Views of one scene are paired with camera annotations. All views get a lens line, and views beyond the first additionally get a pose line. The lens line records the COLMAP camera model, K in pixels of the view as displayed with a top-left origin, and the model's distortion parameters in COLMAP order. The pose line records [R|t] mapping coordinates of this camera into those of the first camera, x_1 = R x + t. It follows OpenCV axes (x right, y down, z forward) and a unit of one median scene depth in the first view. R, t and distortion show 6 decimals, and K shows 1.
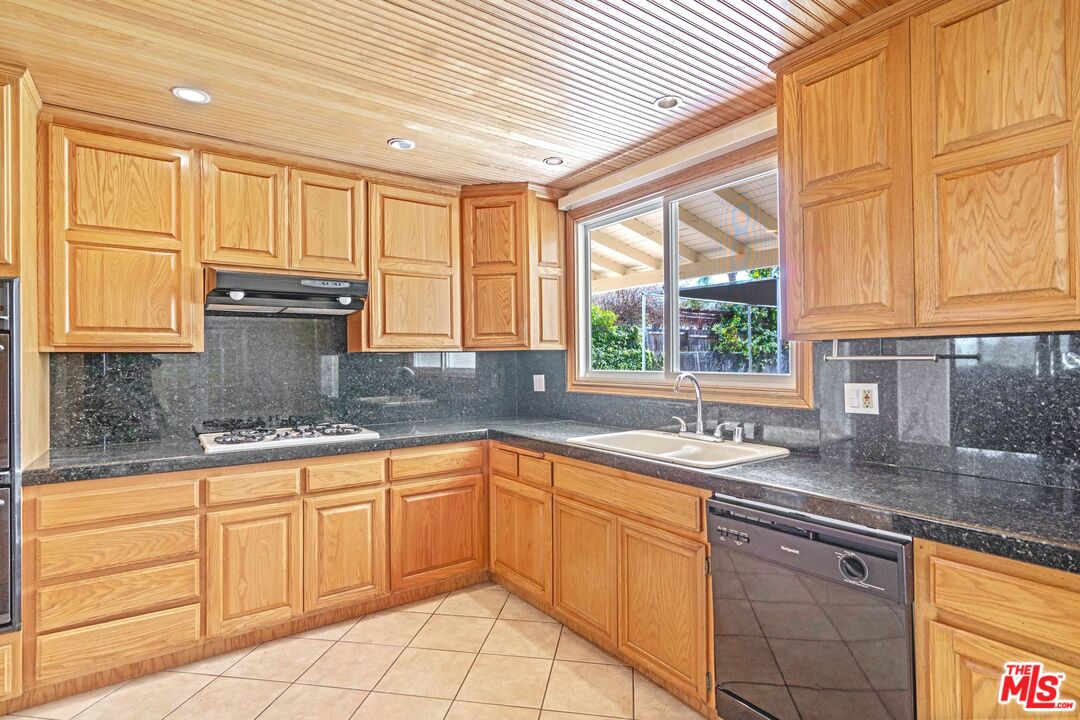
lens RADIAL K [[548.0, 0, 540.4], [0, 548.0, 355.7], [0, 0, 1]] dist [-0.005051, 0.001444]
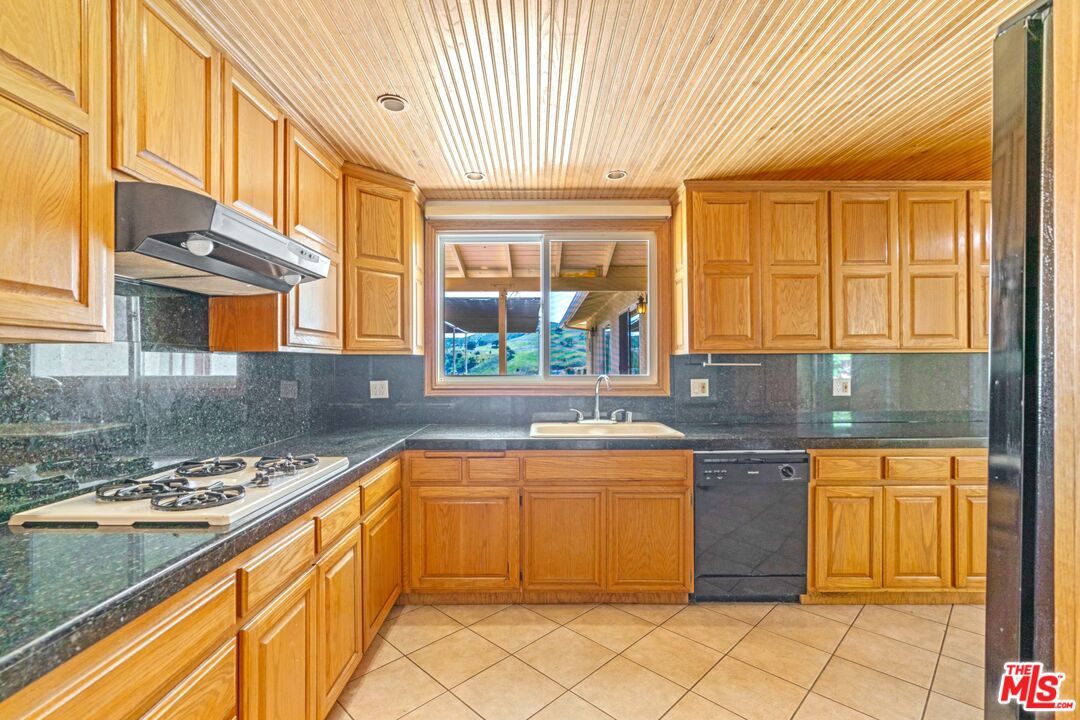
lens RADIAL K [[482.4, 0, 542.7], [0, 482.4, 364.1], [0, 0, 1]] dist [-0.002997, -0.000095]
pose [[0.575829, 0.009666, 0.817513, -0.739754], [-0.008794, 0.999945, -0.005629, 0.011717], [-0.817523, -0.003948, 0.575882, 0.404567]]
